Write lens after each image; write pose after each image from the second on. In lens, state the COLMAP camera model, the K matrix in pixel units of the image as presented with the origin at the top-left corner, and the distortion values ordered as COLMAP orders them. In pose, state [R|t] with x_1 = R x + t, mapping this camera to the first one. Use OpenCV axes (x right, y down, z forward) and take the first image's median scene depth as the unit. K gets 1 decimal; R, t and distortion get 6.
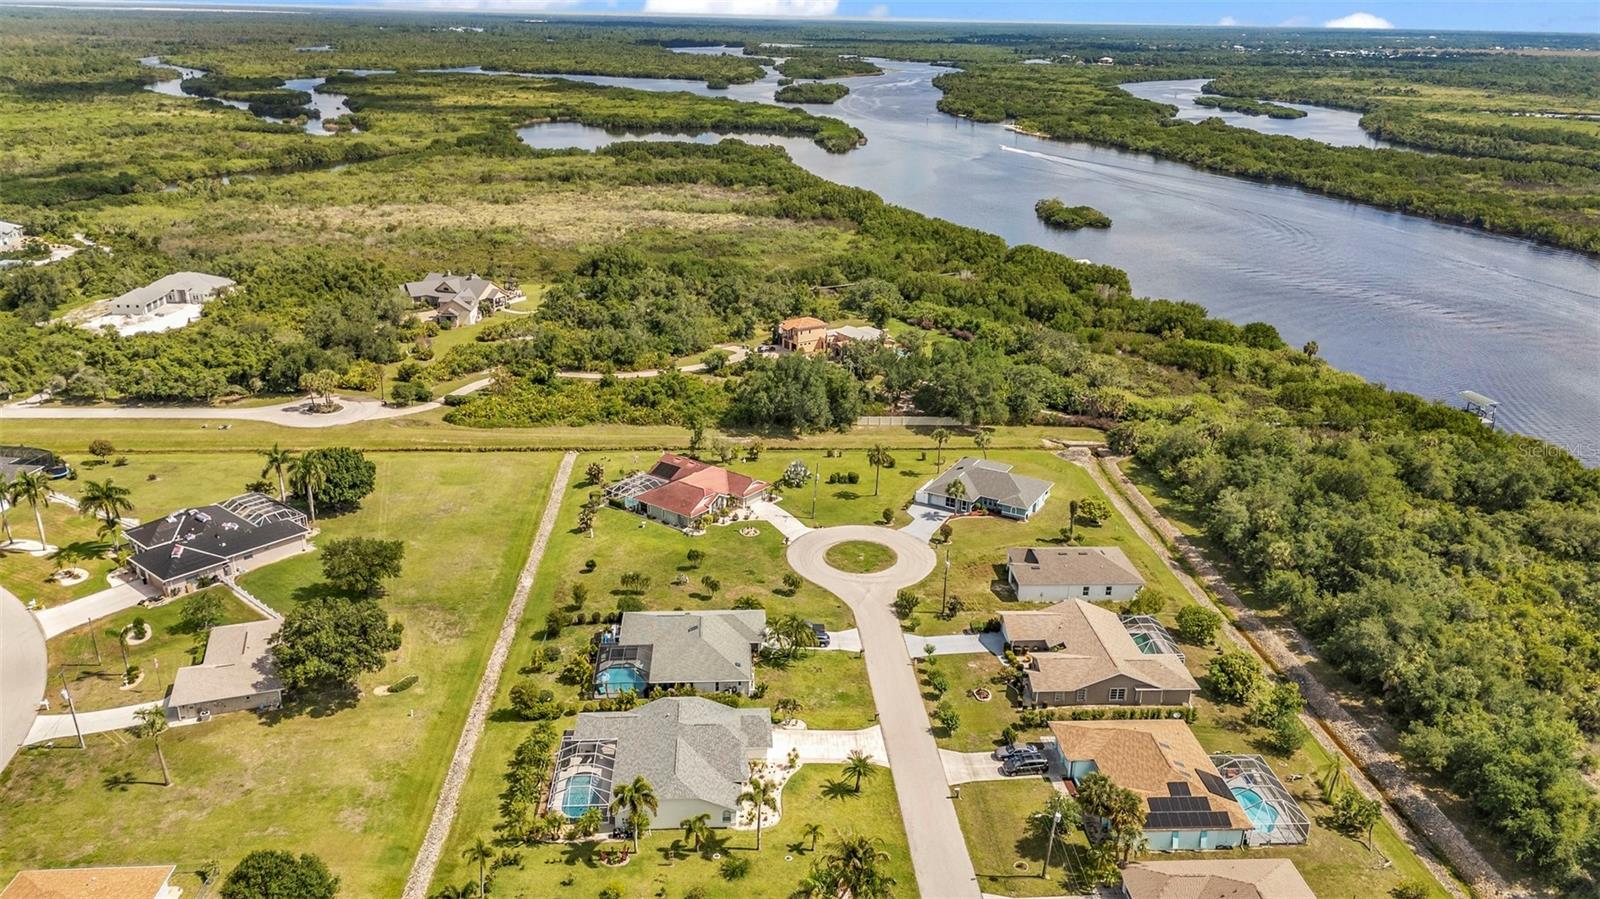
lens RADIAL K [[1170.7, 0, 800.2], [0, 1170.7, 455.5], [0, 0, 1]] dist [0.074794, -0.070647]
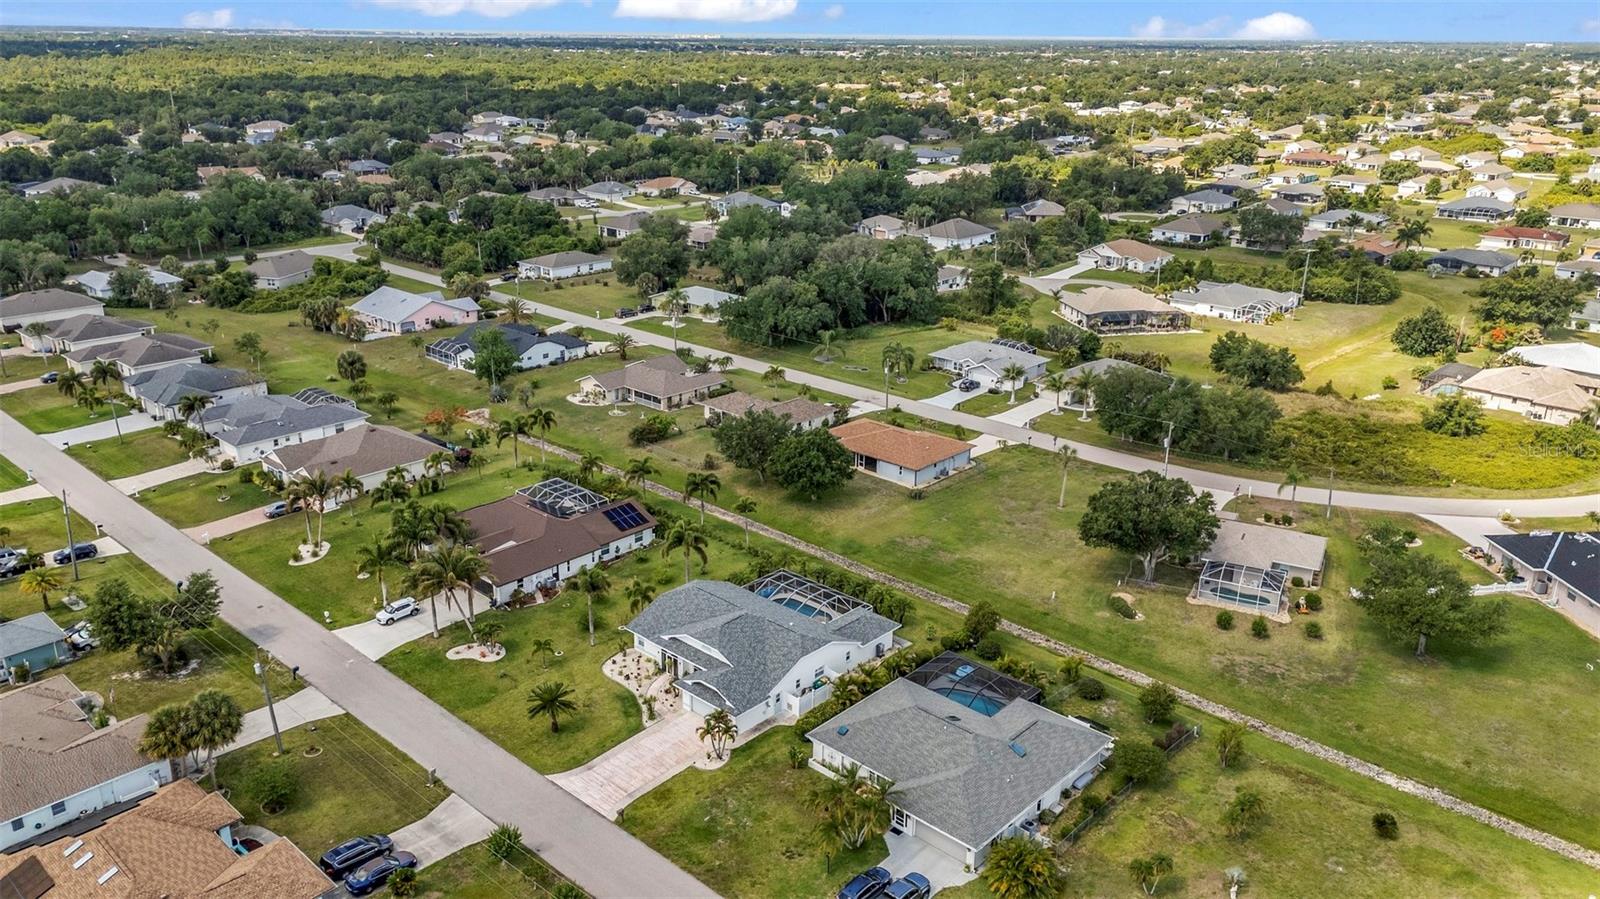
lens RADIAL K [[1170.7, 0, 800.2], [0, 1170.7, 455.5], [0, 0, 1]] dist [0.074794, -0.070647]
pose [[-0.724692, 0.208155, -0.656881, 0.214105], [-0.262239, 0.798240, 0.542258, -0.171803], [0.637222, 0.565230, -0.523892, 0.746227]]
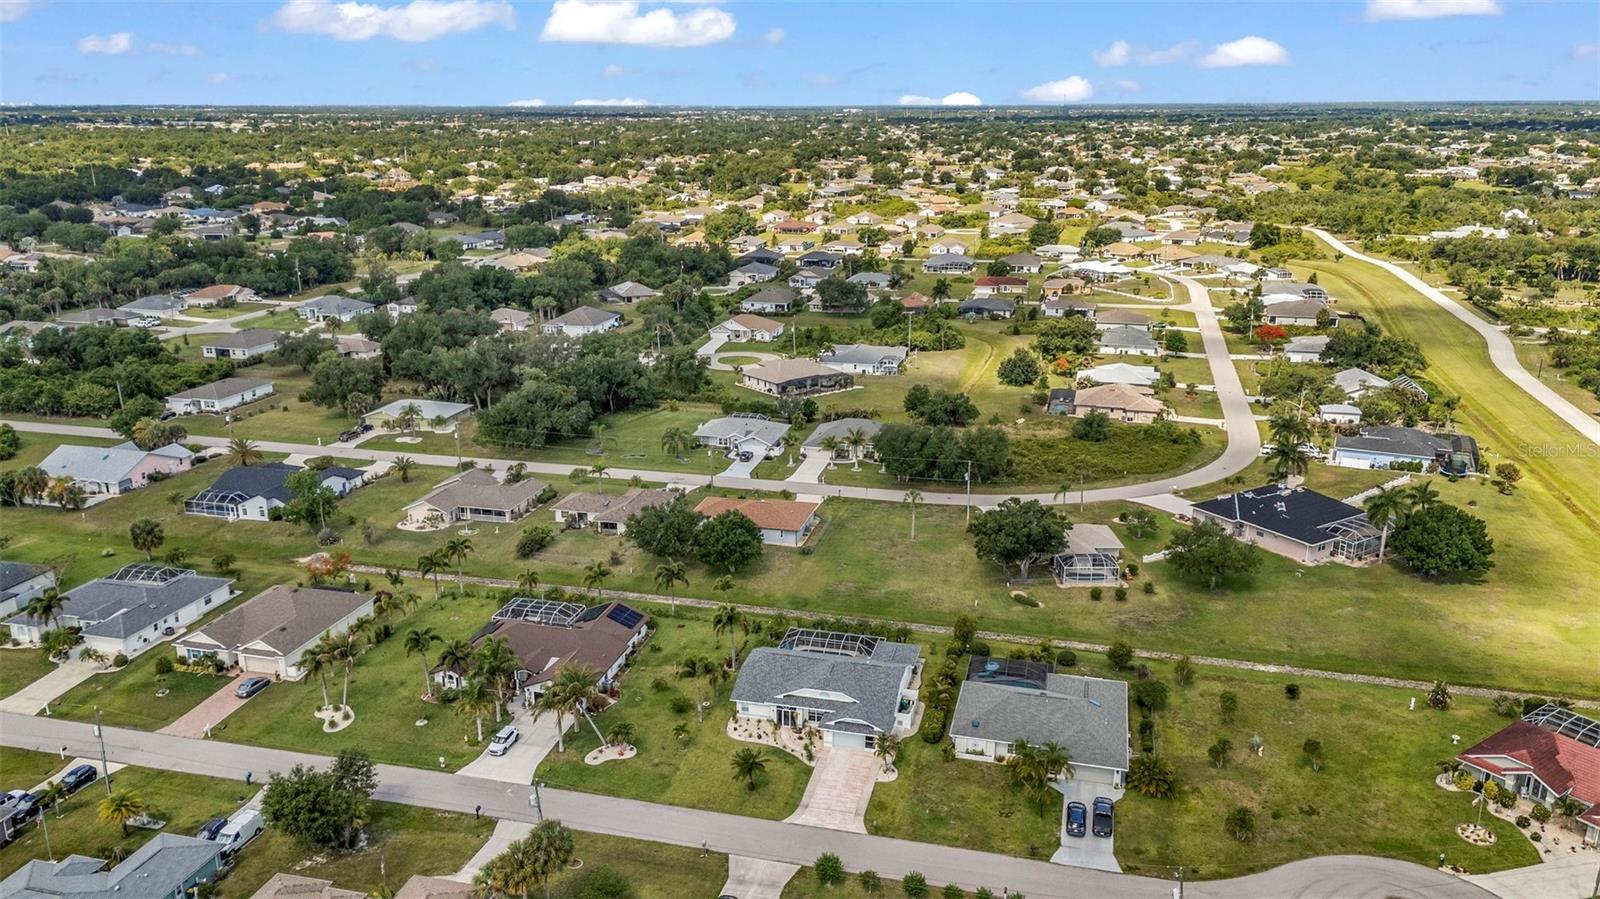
lens RADIAL K [[1170.7, 0, 800.2], [0, 1170.7, 455.5], [0, 0, 1]] dist [0.074794, -0.070647]
pose [[-0.311106, 0.256709, -0.915049, 0.433874], [-0.336415, 0.870742, 0.358656, -0.154114], [0.888841, 0.419416, -0.184532, 0.580812]]
